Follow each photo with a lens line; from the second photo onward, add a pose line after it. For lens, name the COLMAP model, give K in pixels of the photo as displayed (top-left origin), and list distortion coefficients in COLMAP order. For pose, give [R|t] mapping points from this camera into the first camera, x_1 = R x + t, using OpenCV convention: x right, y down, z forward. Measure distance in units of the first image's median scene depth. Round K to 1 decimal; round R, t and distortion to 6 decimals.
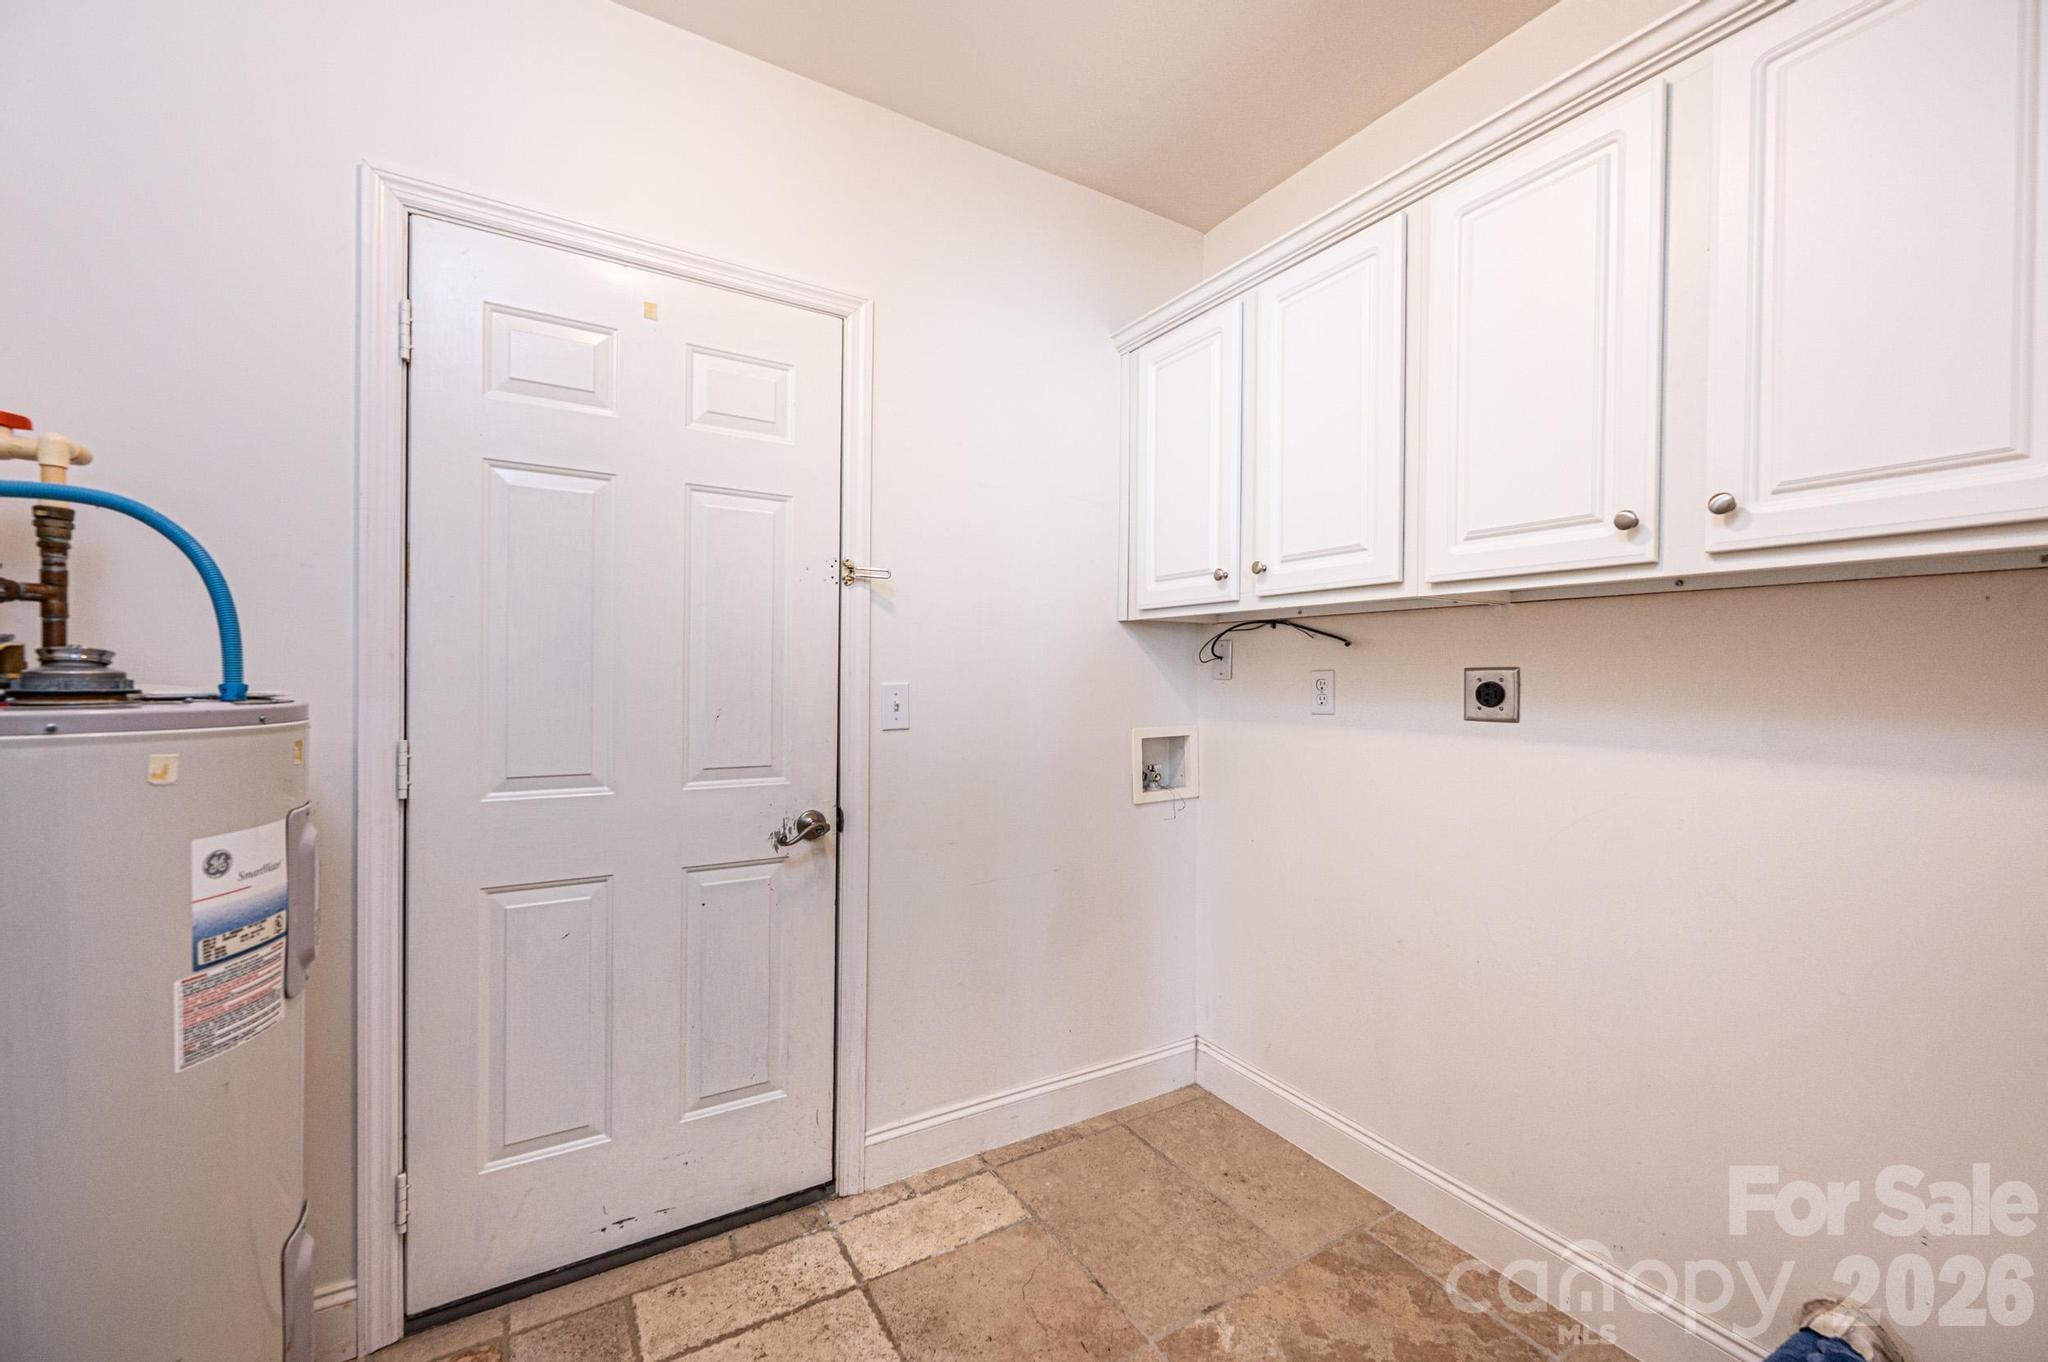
lens RADIAL K [[809.6, 0, 1024.0], [0, 809.6, 681.0], [0, 0, 1]] dist [-0.000993, -0.000012]
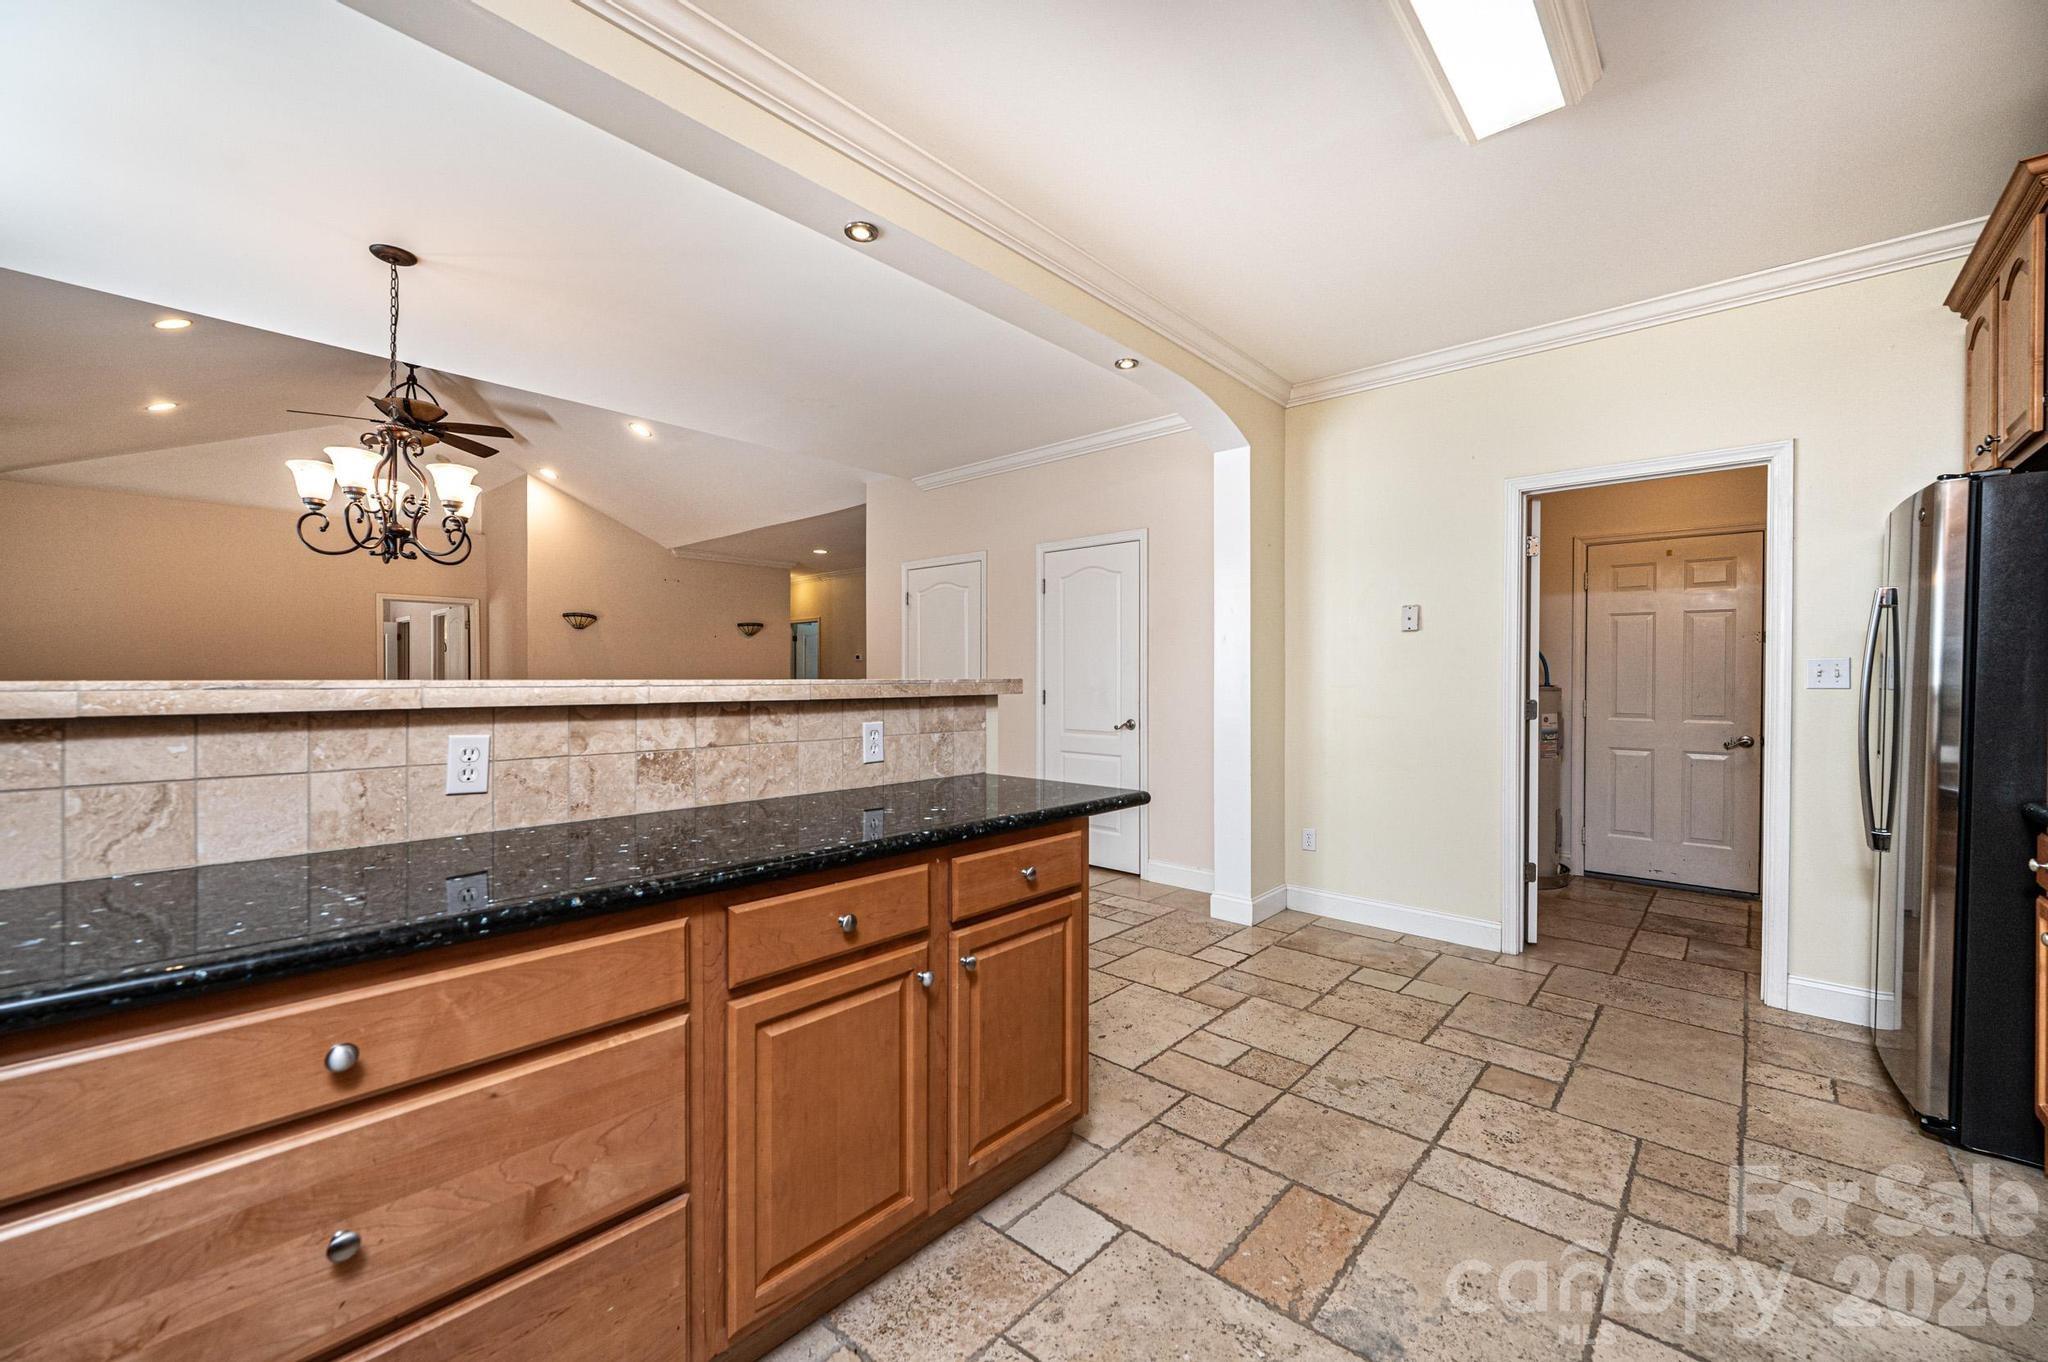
lens RADIAL K [[825.1, 0, 1025.9], [0, 825.1, 691.9], [0, 0, 1]] dist [0.000577, 0.000157]
pose [[0.298282, 0.006726, -0.954454, 1.688357], [-0.005507, 0.999971, 0.005326, 0.033794], [0.954462, 0.003668, 0.298310, -2.087348]]
